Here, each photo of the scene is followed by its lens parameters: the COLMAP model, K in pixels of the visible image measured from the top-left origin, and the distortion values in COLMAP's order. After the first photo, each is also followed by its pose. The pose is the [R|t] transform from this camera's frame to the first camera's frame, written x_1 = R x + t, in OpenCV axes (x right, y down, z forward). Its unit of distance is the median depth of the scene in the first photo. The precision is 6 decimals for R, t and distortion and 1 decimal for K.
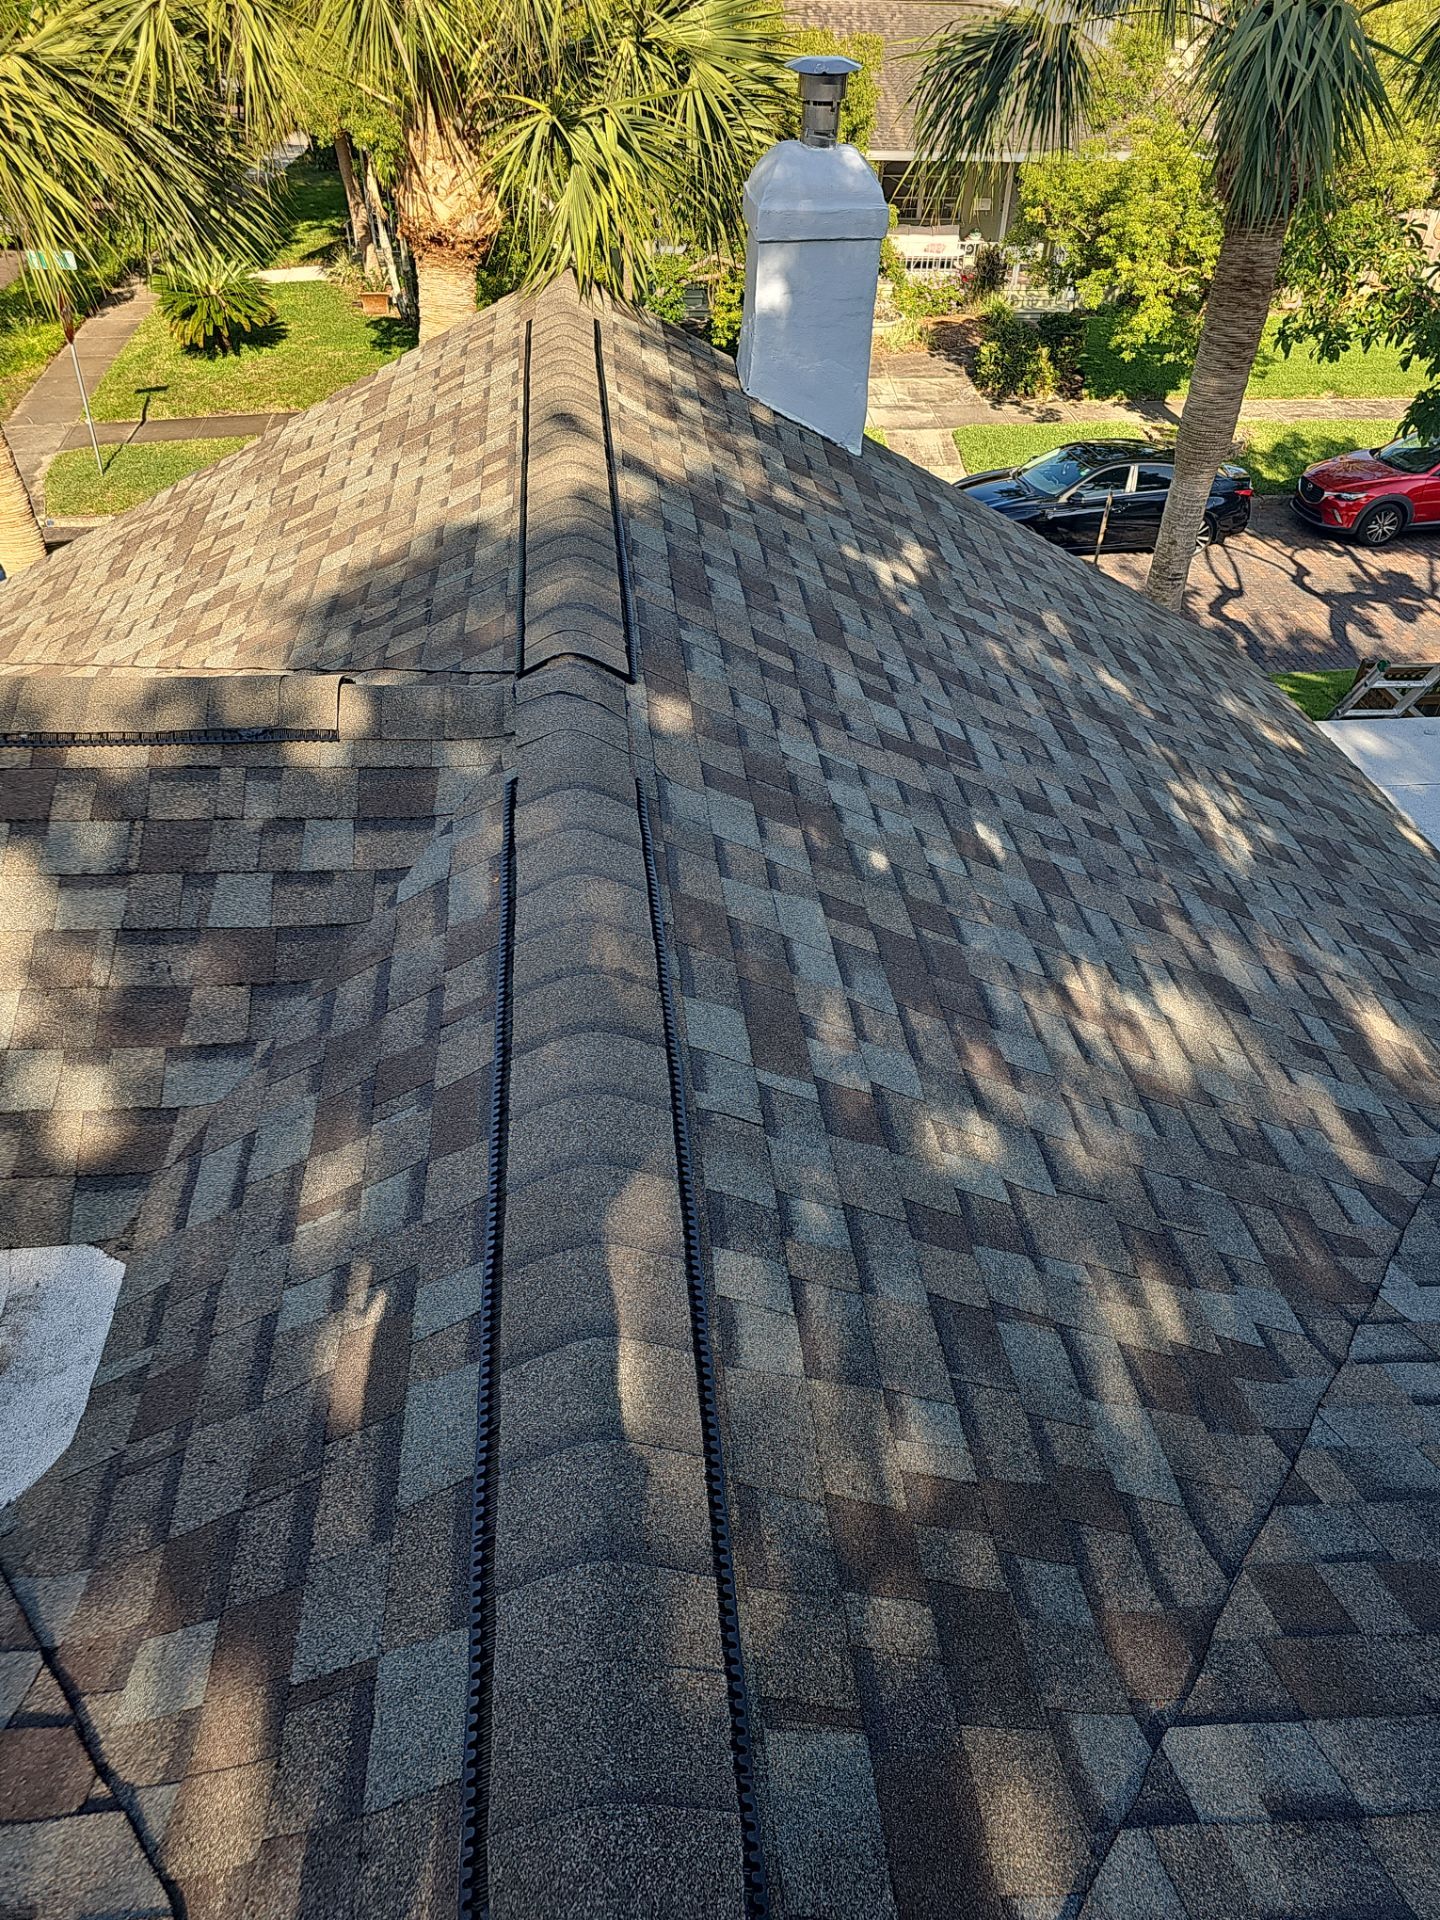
lens RADIAL K [[1278.0, 0, 702.9], [0, 1278.0, 971.8], [0, 0, 1]] dist [0.051075, -0.035878]
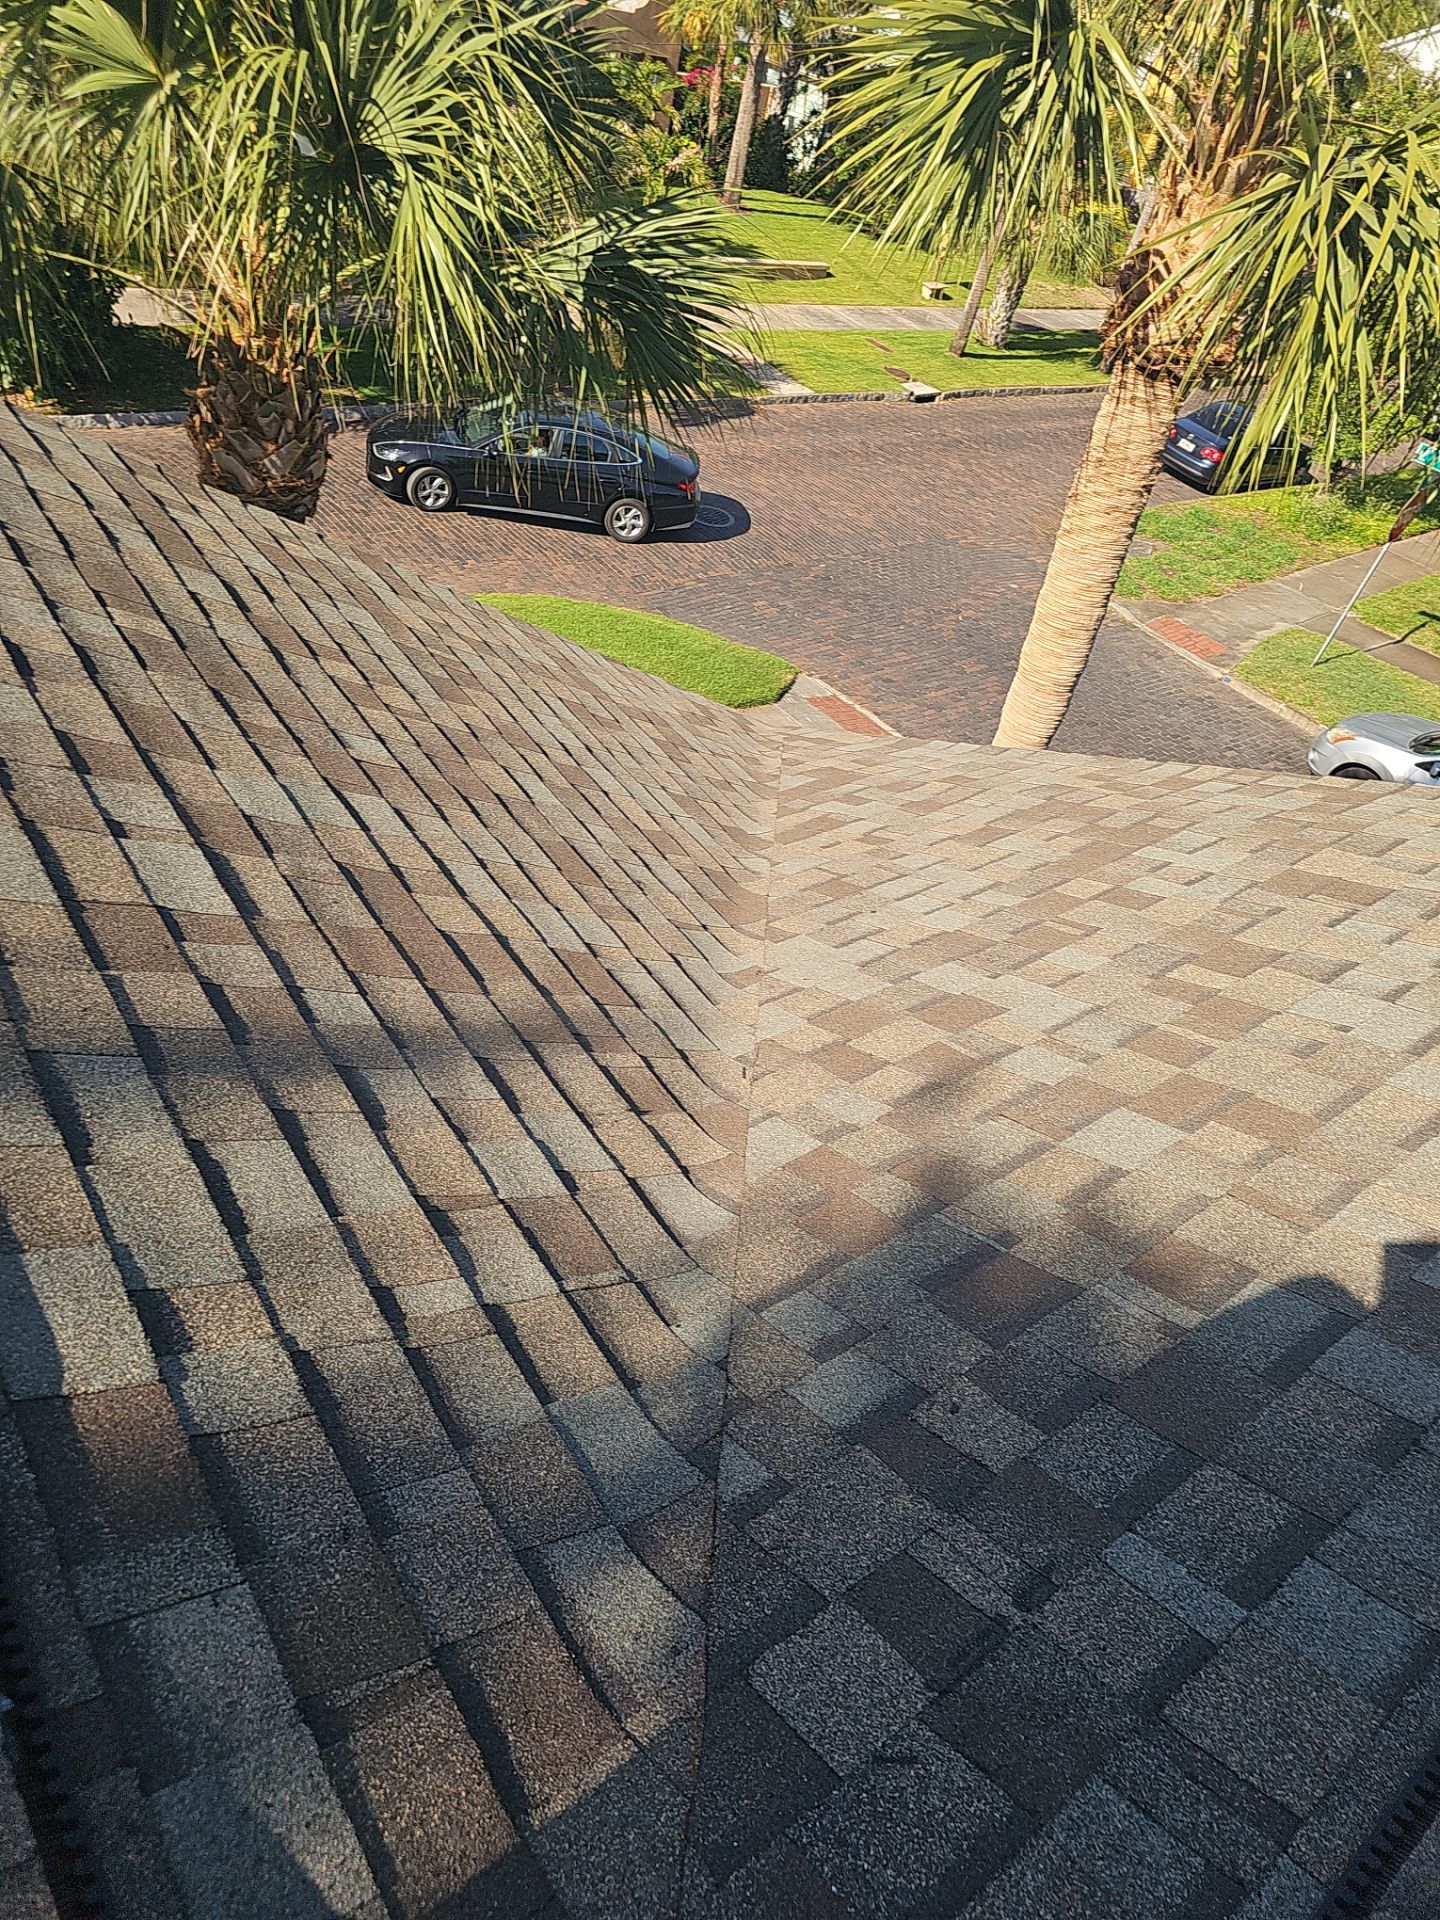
lens RADIAL K [[1278.0, 0, 678.9], [0, 1278.0, 957.8], [0, 0, 1]] dist [0.051075, -0.035878]
pose [[0.526637, 0.602842, -0.599362, -0.121446], [-0.668681, 0.729114, 0.145802, -0.290981], [0.524899, 0.323998, 0.787087, 0.486159]]
